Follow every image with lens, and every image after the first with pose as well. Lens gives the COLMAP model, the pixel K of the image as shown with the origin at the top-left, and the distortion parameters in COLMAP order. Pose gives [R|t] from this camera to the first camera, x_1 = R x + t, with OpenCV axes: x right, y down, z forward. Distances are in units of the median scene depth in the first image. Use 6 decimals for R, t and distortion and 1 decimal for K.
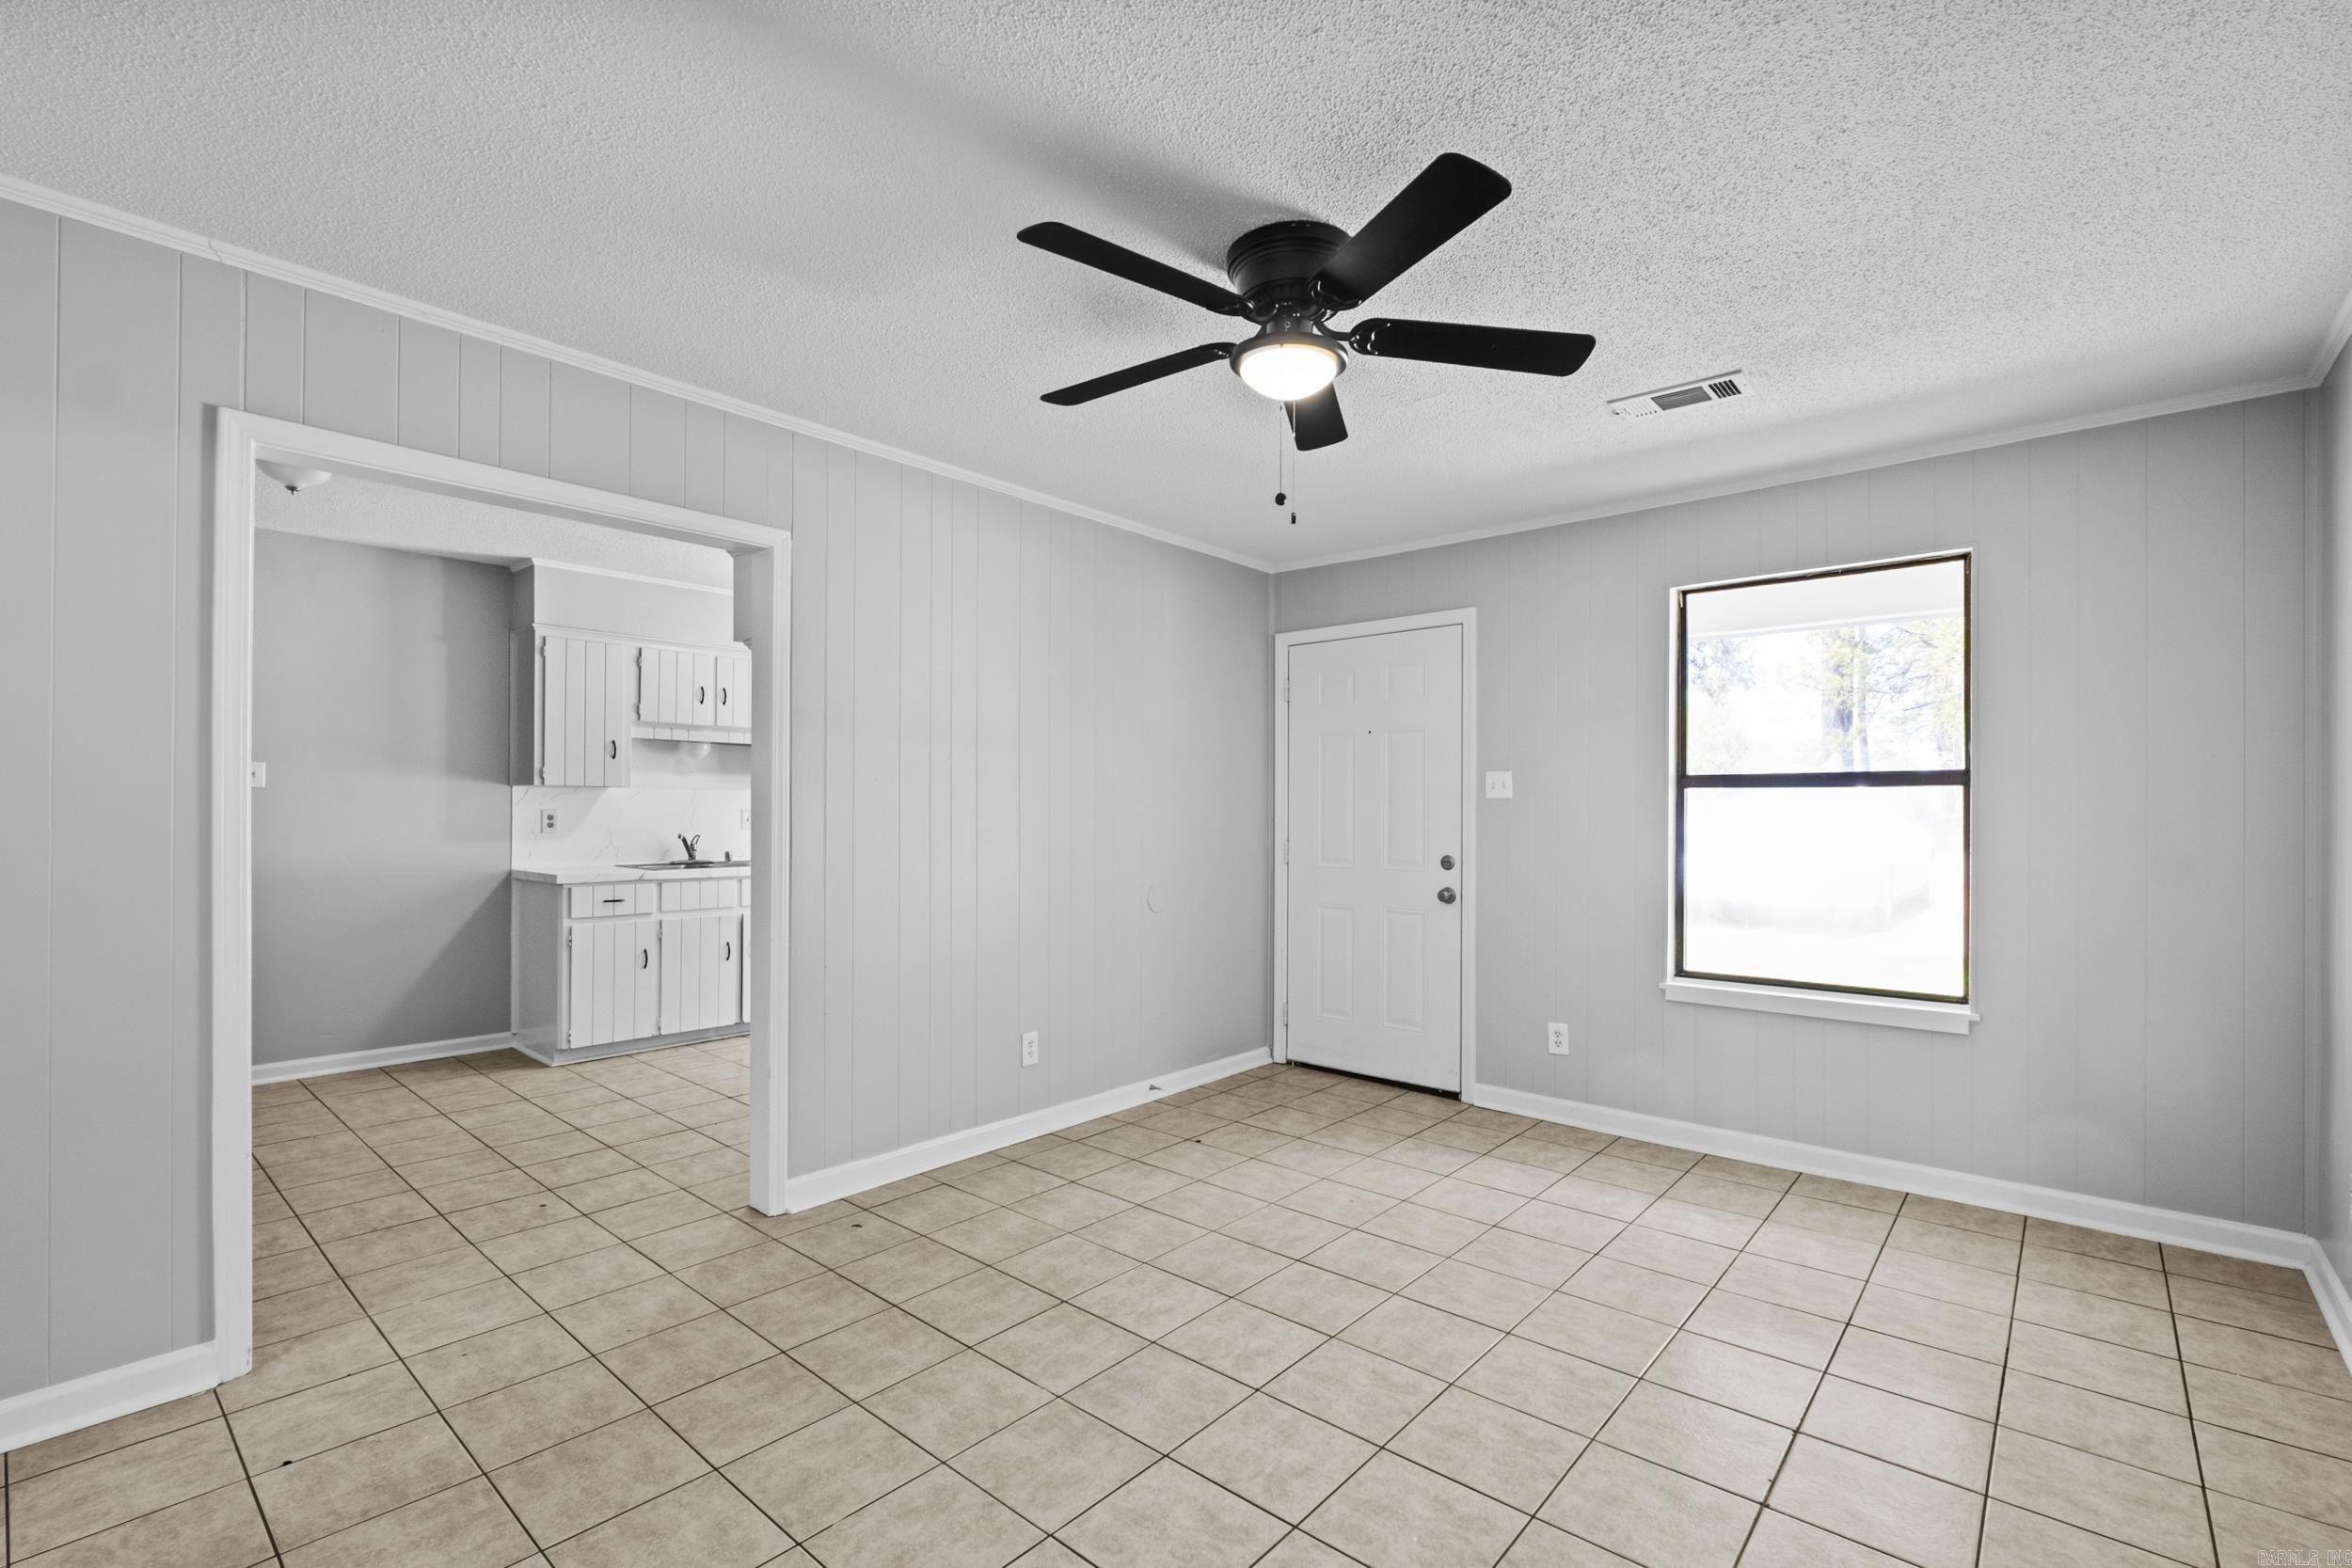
lens RADIAL K [[1055.7, 0, 1172.1], [0, 1055.7, 802.7], [0, 0, 1]] dist [-0.003120, -0.001594]
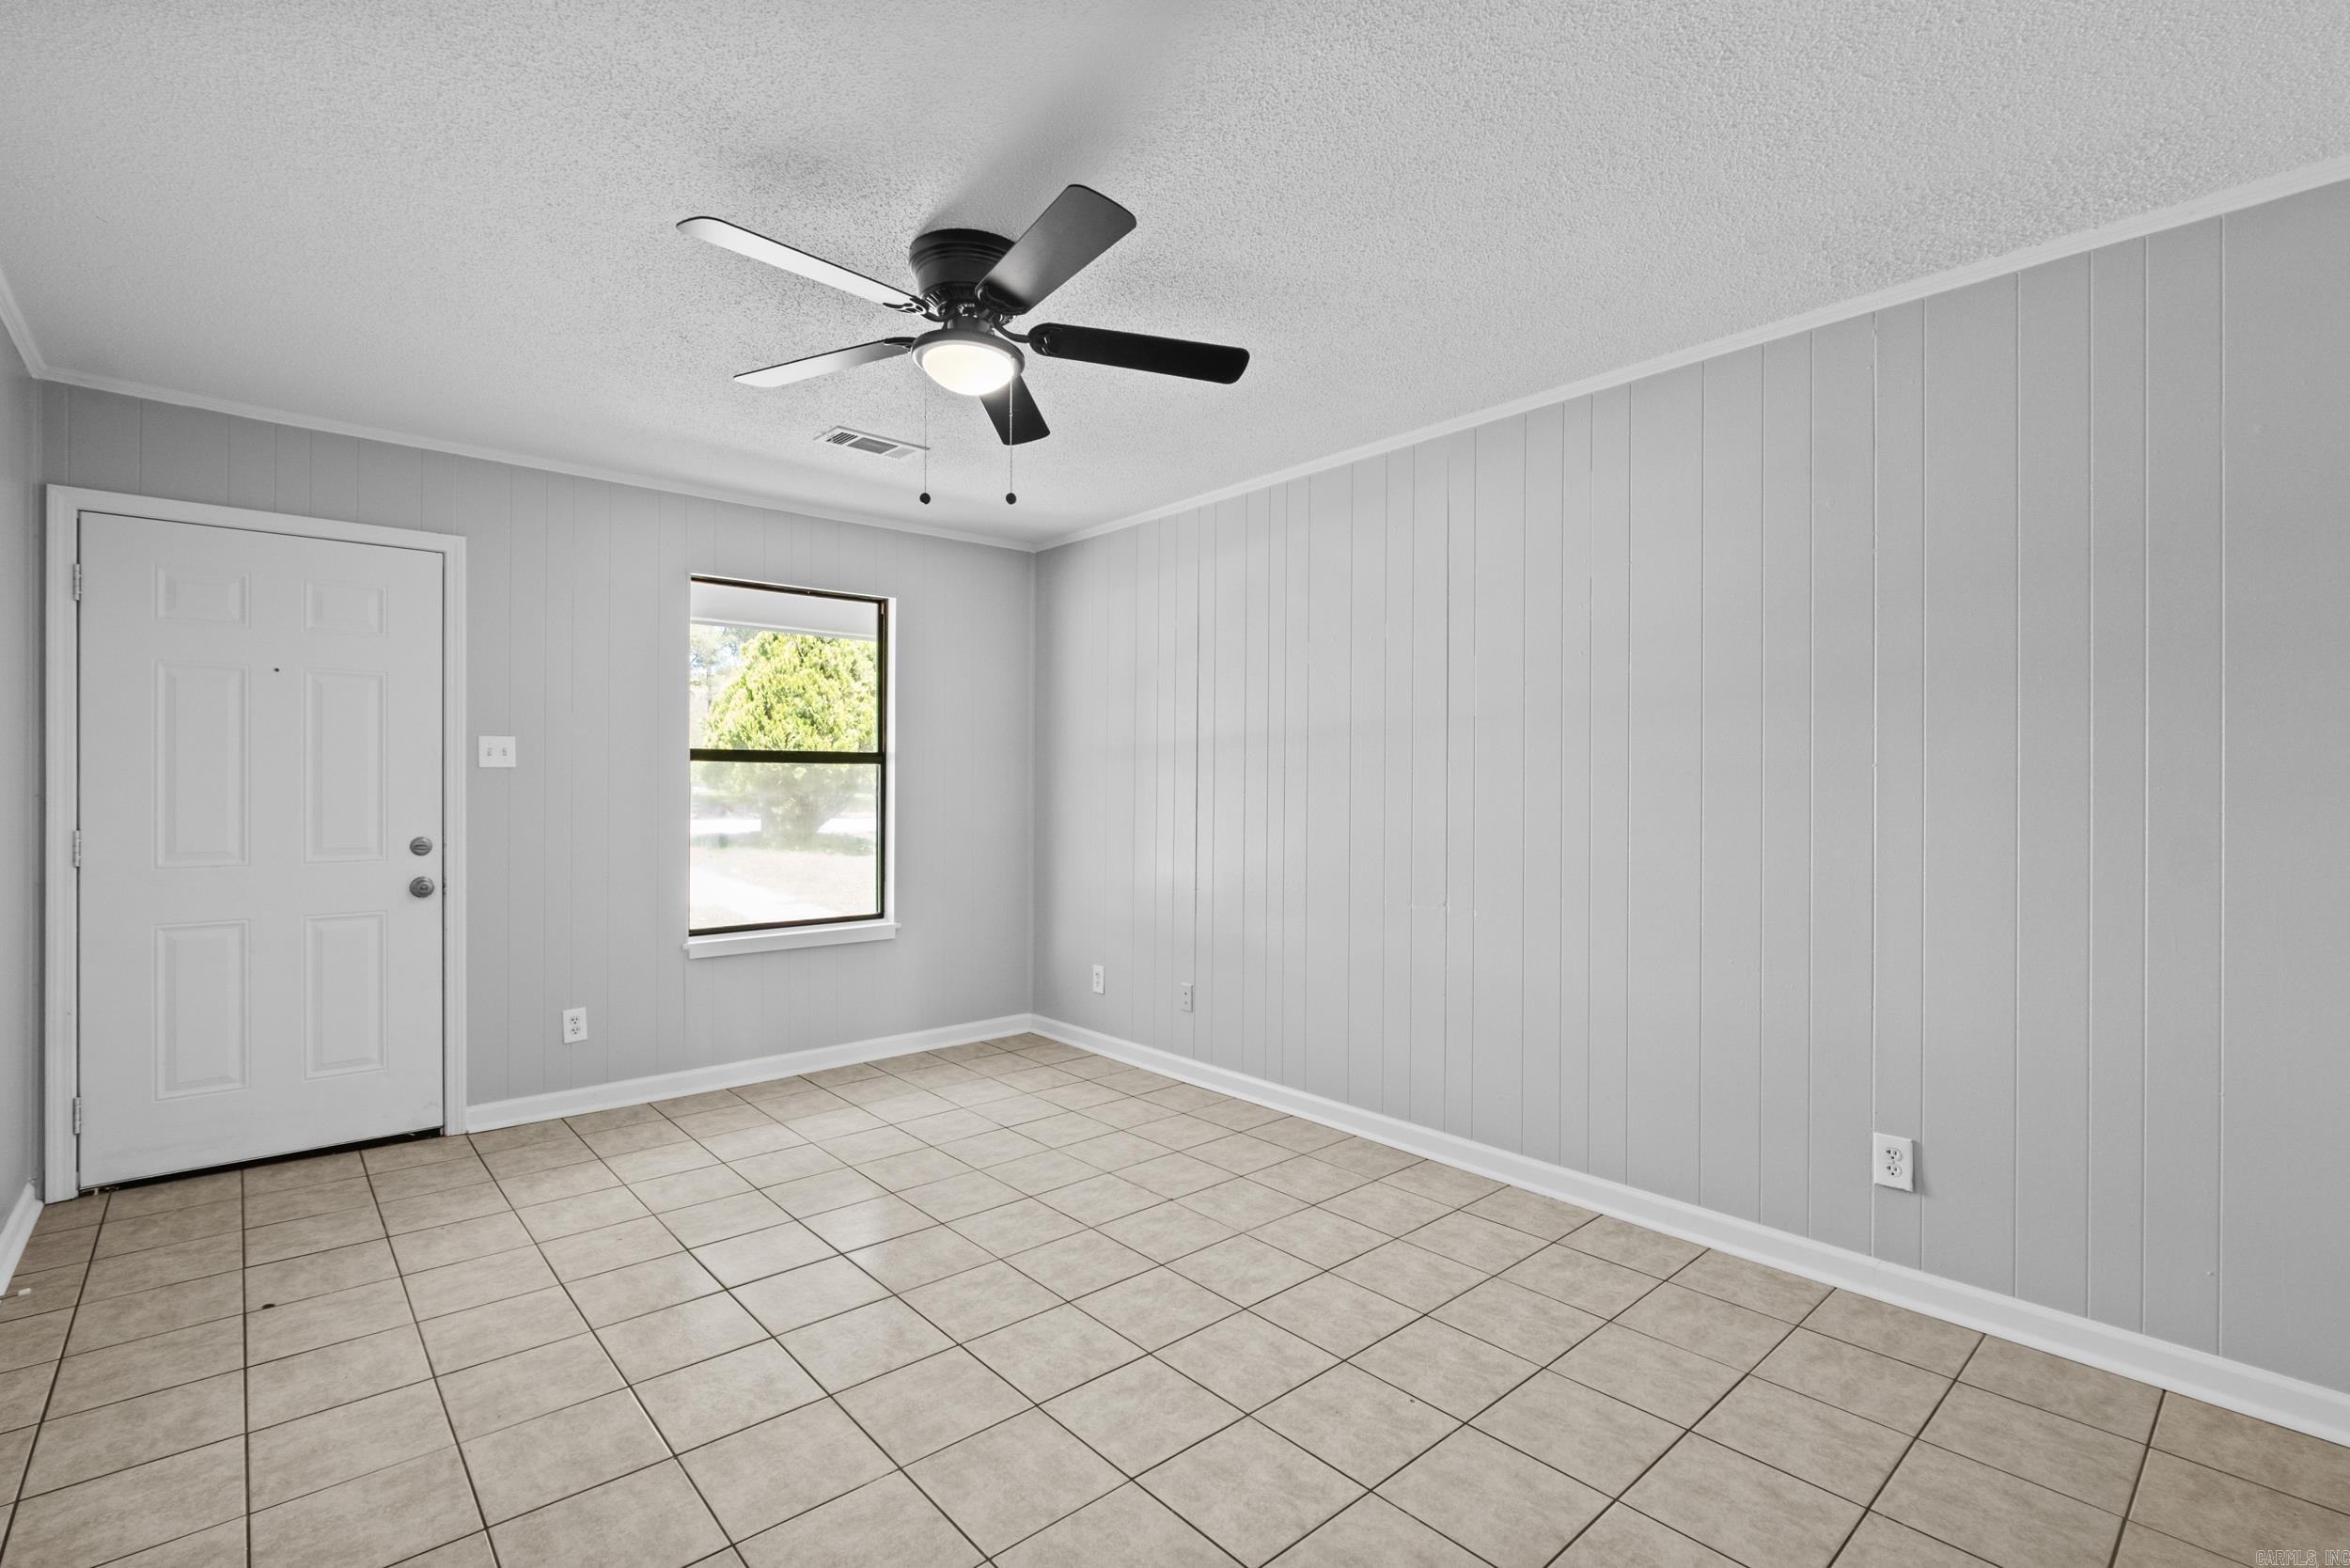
lens RADIAL K [[1054.9, 0, 1170.9], [0, 1054.9, 780.0], [0, 0, 1]] dist [-0.003120, -0.001594]
pose [[0.122753, -0.000314, 0.992437, -0.531980], [-0.010074, 0.999948, 0.001562, -0.000794], [-0.992386, -0.010190, 0.122743, 0.388516]]
